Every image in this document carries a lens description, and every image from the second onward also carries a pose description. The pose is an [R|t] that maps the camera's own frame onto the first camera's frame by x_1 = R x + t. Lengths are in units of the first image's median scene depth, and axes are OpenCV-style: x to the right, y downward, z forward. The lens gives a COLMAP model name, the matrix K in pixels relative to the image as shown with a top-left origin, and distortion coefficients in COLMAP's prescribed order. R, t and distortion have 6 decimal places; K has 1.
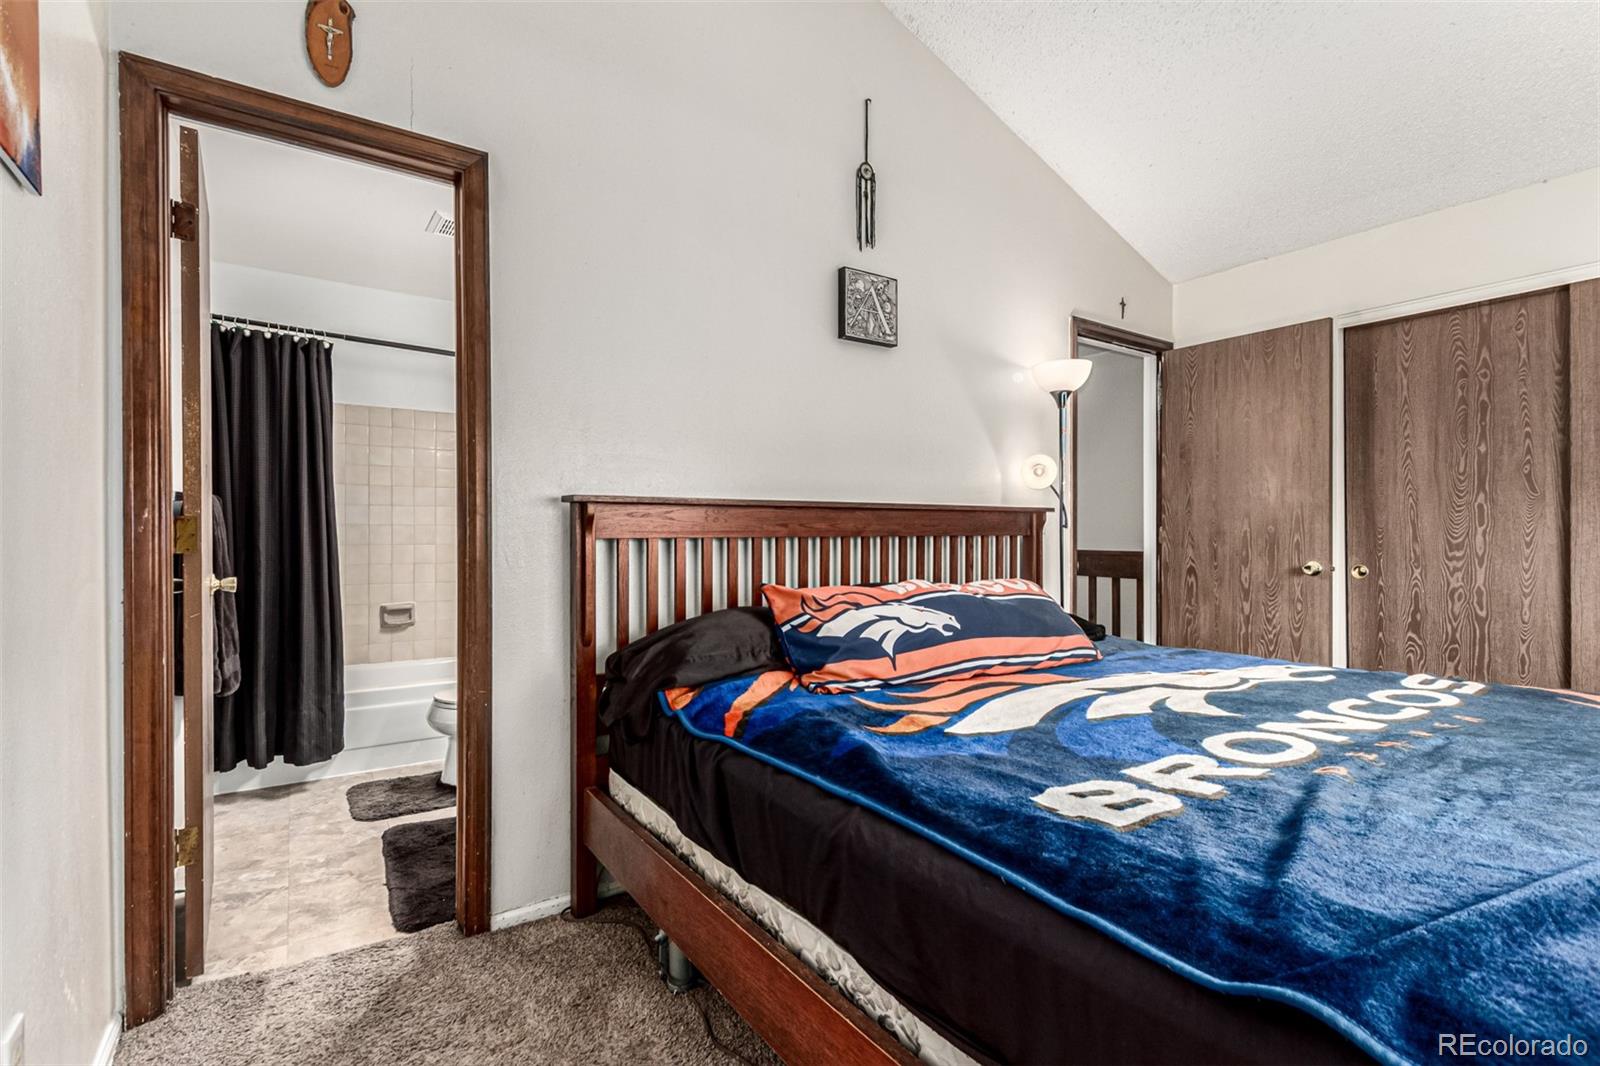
lens RADIAL K [[733.0, 0, 793.2], [0, 733.0, 532.4], [0, 0, 1]] dist [0.009904, -0.000746]
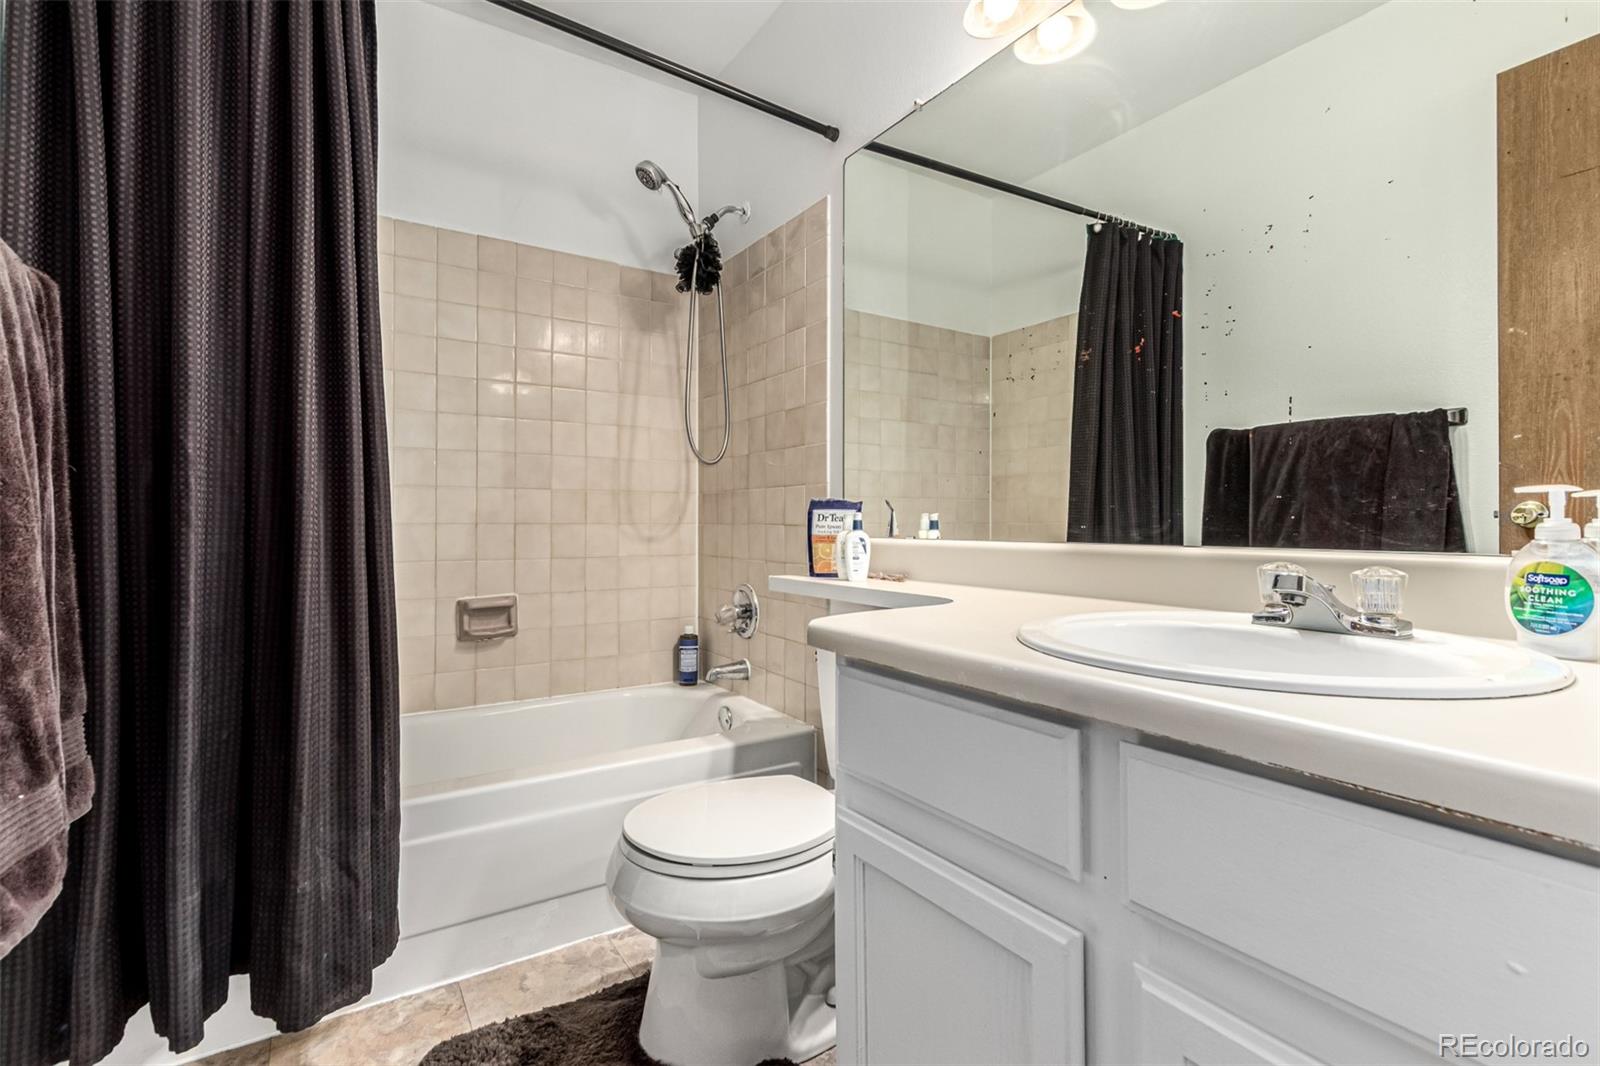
lens RADIAL K [[733.0, 0, 800.6], [0, 733.0, 527.9], [0, 0, 1]] dist [0.009904, -0.000746]
pose [[0.999795, 0.009269, -0.018014, -0.391091], [-0.009157, 0.999938, 0.006279, 0.053385], [0.018071, -0.006113, 0.999818, 0.608267]]
